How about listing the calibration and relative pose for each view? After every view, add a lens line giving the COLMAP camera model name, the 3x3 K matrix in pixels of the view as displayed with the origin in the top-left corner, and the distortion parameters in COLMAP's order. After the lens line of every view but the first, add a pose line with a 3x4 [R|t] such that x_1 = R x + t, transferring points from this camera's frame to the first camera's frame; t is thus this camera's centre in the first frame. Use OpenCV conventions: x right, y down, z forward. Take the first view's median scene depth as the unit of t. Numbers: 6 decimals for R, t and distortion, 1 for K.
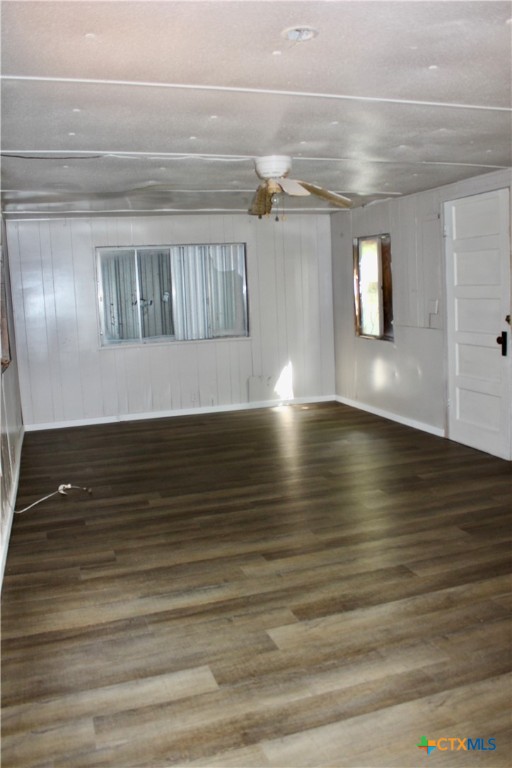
lens RADIAL K [[649.7, 0, 256.6], [0, 649.7, 384.0], [0, 0, 1]] dist [-0.147973, 0.110762]
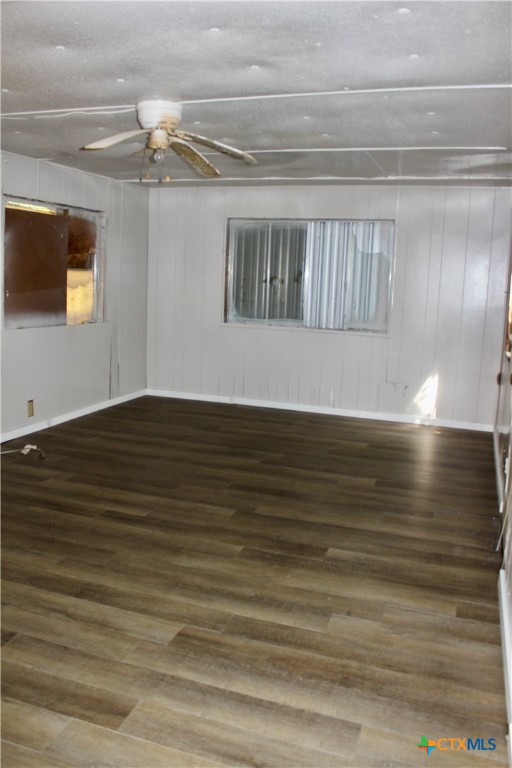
lens RADIAL K [[649.7, 0, 255.5], [0, 649.7, 383.2], [0, 0, 1]] dist [-0.147973, 0.110762]
pose [[0.785386, 0.171879, -0.594665, 0.374017], [-0.157336, 0.984556, 0.076775, -0.049323], [0.598677, 0.033264, 0.800299, 0.251867]]
